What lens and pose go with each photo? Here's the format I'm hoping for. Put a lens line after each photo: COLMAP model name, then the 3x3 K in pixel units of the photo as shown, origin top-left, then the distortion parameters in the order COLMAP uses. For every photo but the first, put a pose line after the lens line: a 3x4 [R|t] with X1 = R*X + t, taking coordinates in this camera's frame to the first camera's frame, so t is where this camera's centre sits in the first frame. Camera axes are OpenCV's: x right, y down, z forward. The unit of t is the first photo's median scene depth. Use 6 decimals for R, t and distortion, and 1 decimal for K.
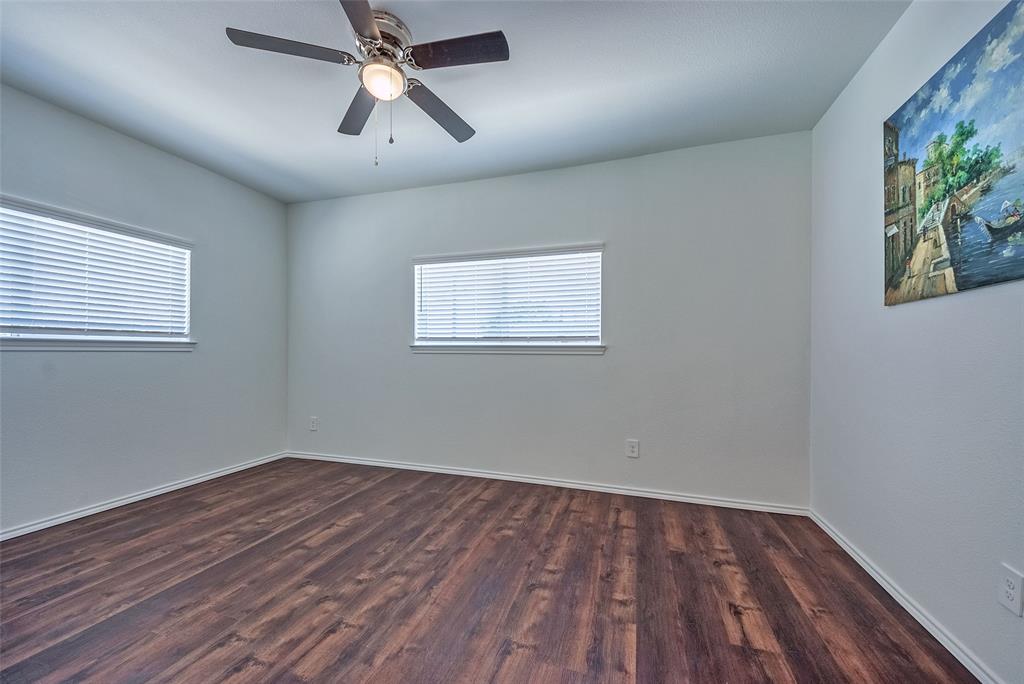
lens RADIAL K [[375.5, 0, 511.3], [0, 375.5, 344.5], [0, 0, 1]] dist [0.007945, -0.006999]
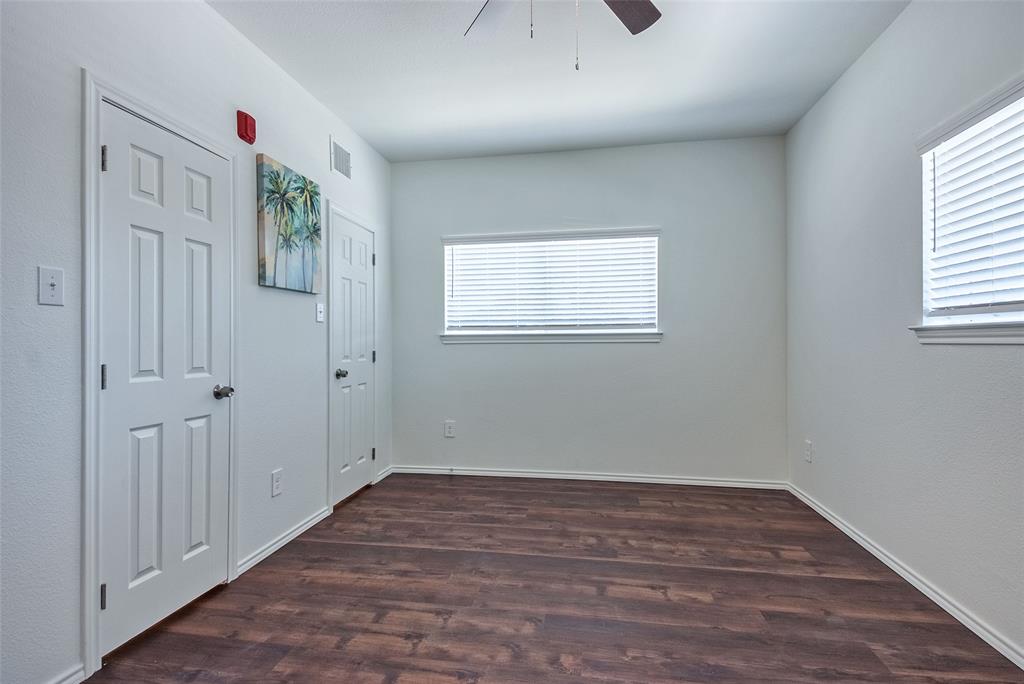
lens RADIAL K [[478.0, 0, 513.1], [0, 478.0, 334.3], [0, 0, 1]] dist [0.024557, -0.001430]
pose [[0.153131, -0.021343, -0.987975, 0.471209], [0.025766, 0.999513, -0.017598, 0.016157], [0.987870, -0.022761, 0.153607, 0.728276]]
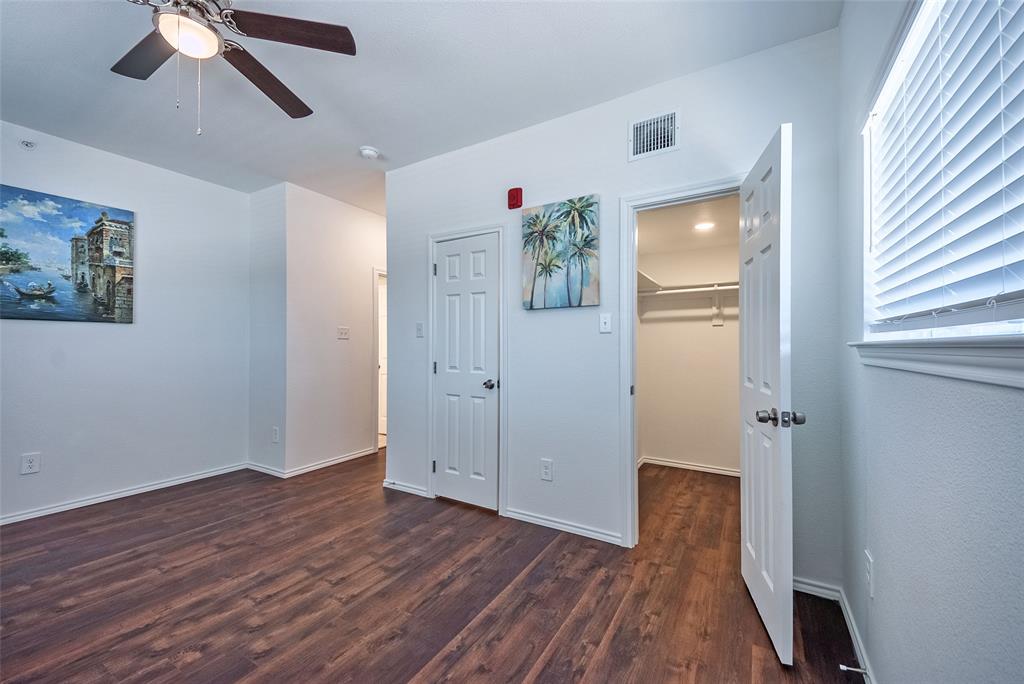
lens RADIAL K [[397.4, 0, 546.1], [0, 397.4, 334.7], [0, 0, 1]] dist [0.008297, -0.007971]
pose [[-0.982376, -0.000008, 0.186916, -1.177508], [-0.007783, 0.999134, -0.040862, -0.010139], [-0.186754, -0.041597, -0.981526, 1.581401]]
